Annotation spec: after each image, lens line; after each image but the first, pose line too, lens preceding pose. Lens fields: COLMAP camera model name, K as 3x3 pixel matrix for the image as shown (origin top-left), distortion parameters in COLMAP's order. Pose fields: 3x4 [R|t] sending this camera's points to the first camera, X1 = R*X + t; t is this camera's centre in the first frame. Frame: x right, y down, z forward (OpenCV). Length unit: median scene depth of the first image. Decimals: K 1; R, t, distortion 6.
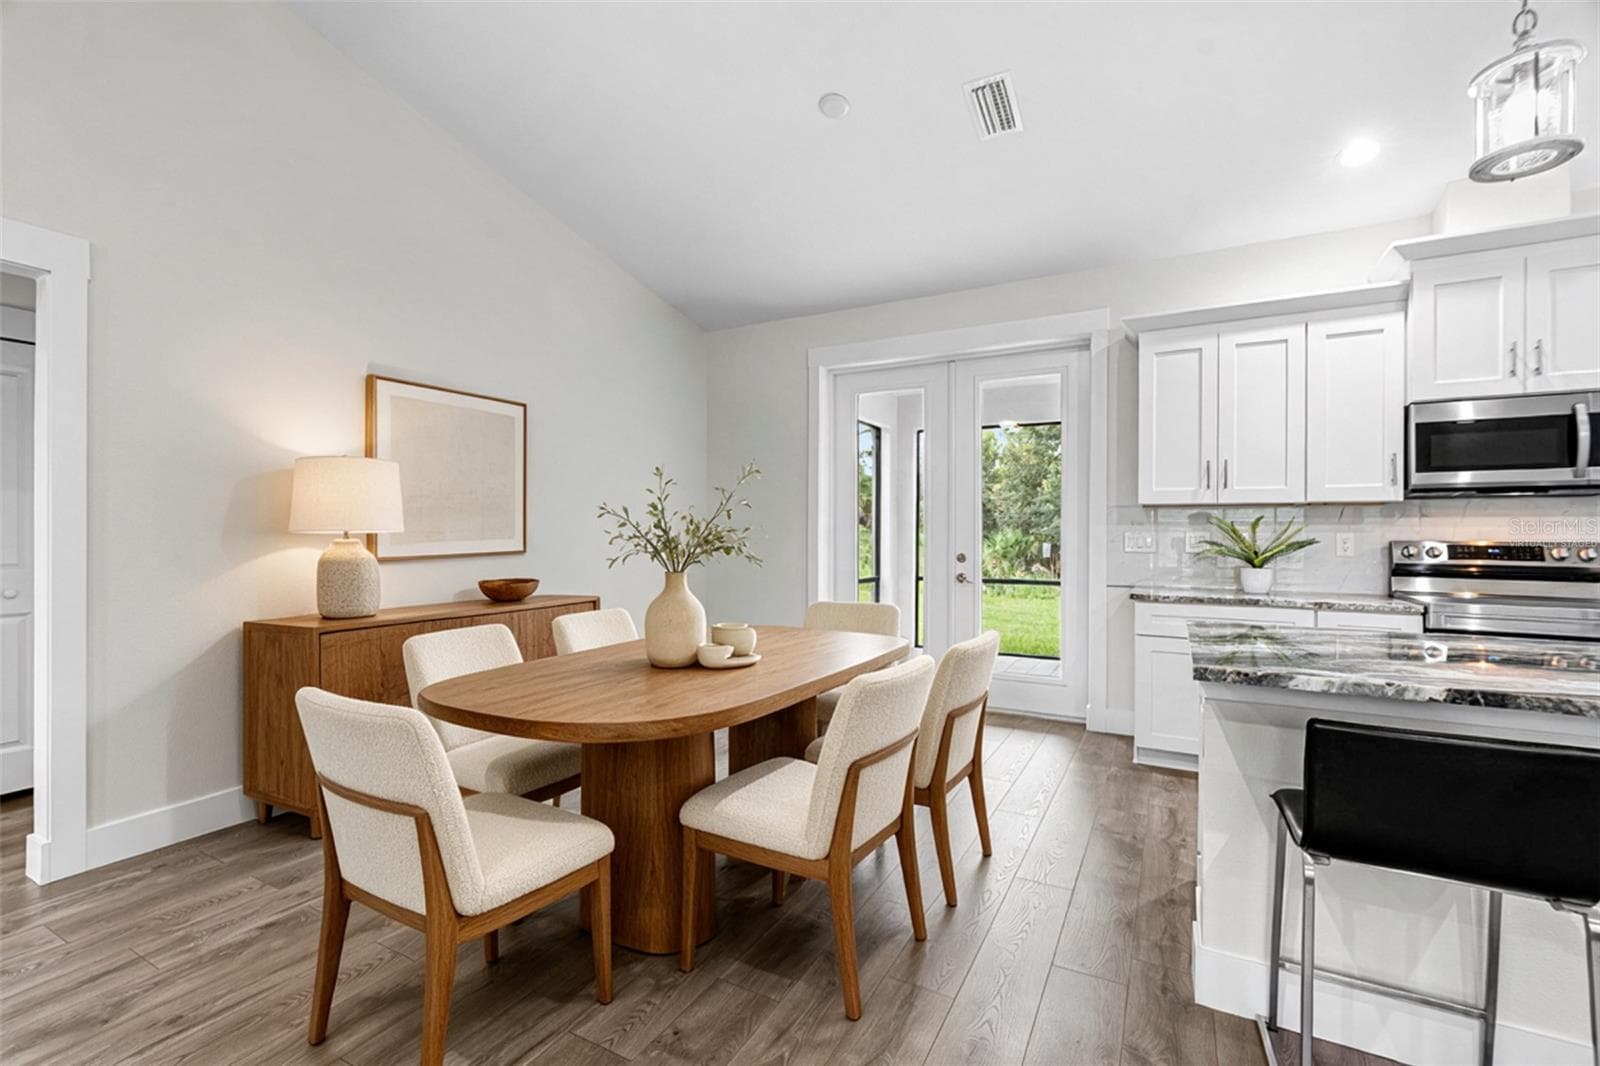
lens RADIAL K [[711.9, 0, 800.0], [0, 711.9, 533.0], [0, 0, 1]] dist [-0.003403, -0.000190]
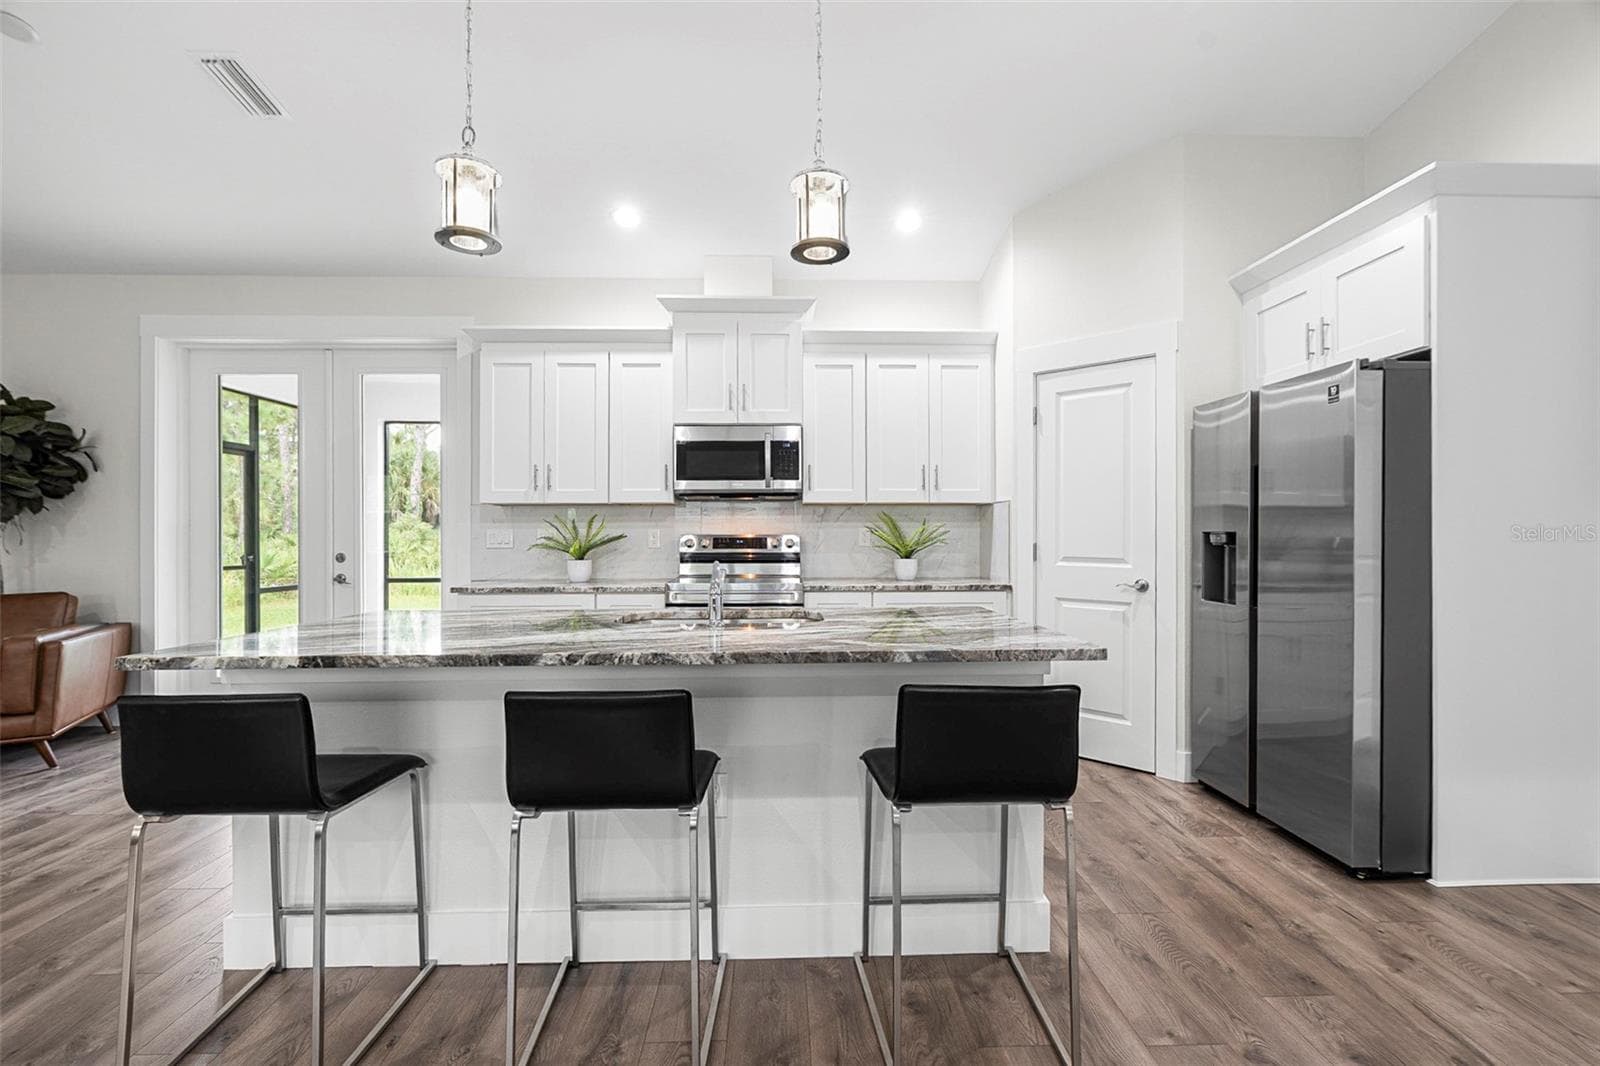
lens RADIAL K [[711.9, 0, 800.0], [0, 711.9, 533.0], [0, 0, 1]] dist [-0.003403, -0.000190]
pose [[0.856039, -0.010765, 0.516798, 0.393774], [0.008662, 0.999941, 0.006481, 0.001793], [-0.516838, -0.001072, 0.856083, -0.193952]]
